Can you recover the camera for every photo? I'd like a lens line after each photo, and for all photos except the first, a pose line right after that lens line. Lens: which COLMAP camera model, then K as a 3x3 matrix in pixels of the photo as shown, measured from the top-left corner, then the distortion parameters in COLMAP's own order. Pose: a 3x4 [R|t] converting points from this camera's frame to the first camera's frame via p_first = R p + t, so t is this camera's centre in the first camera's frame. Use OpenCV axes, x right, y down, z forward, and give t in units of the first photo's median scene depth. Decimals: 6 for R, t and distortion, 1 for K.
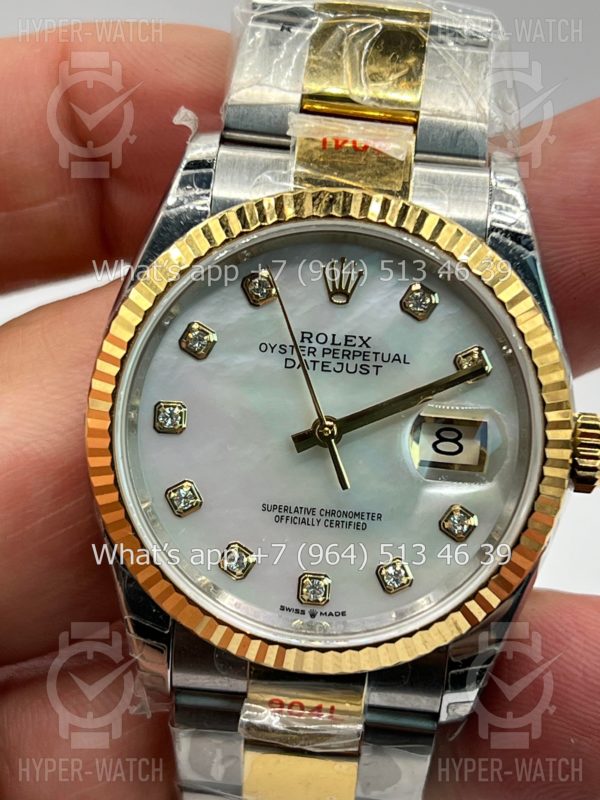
lens RADIAL K [[1959.8, 0, 299.8], [0, 1959.8, 405.9], [0, 0, 1]] dist [0.325480, 0.000000]
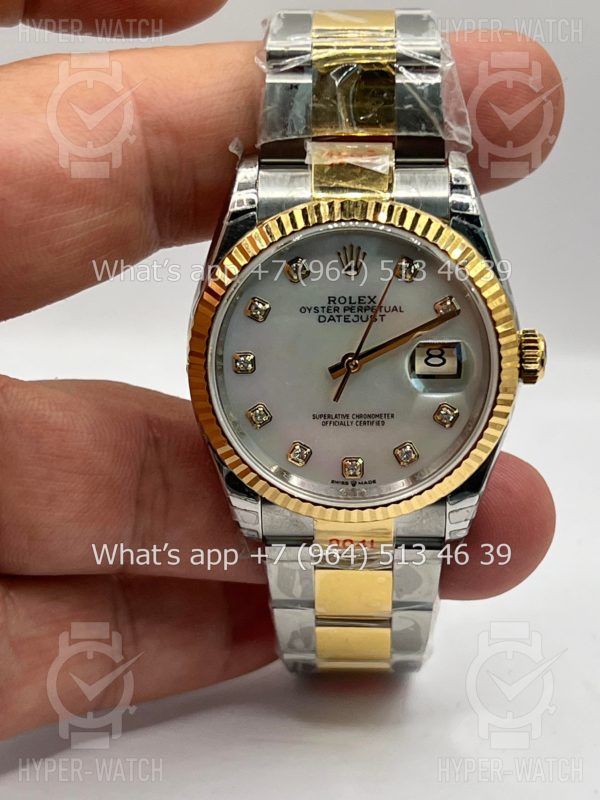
lens RADIAL K [[1959.8, 0, 296.4], [0, 1959.8, 395.1], [0, 0, 1]] dist [0.325480, 0.000000]
pose [[0.995234, -0.095874, -0.017834, -0.003551], [0.097508, 0.981089, 0.167200, -0.211964], [0.001466, -0.168142, 0.985762, -0.449076]]
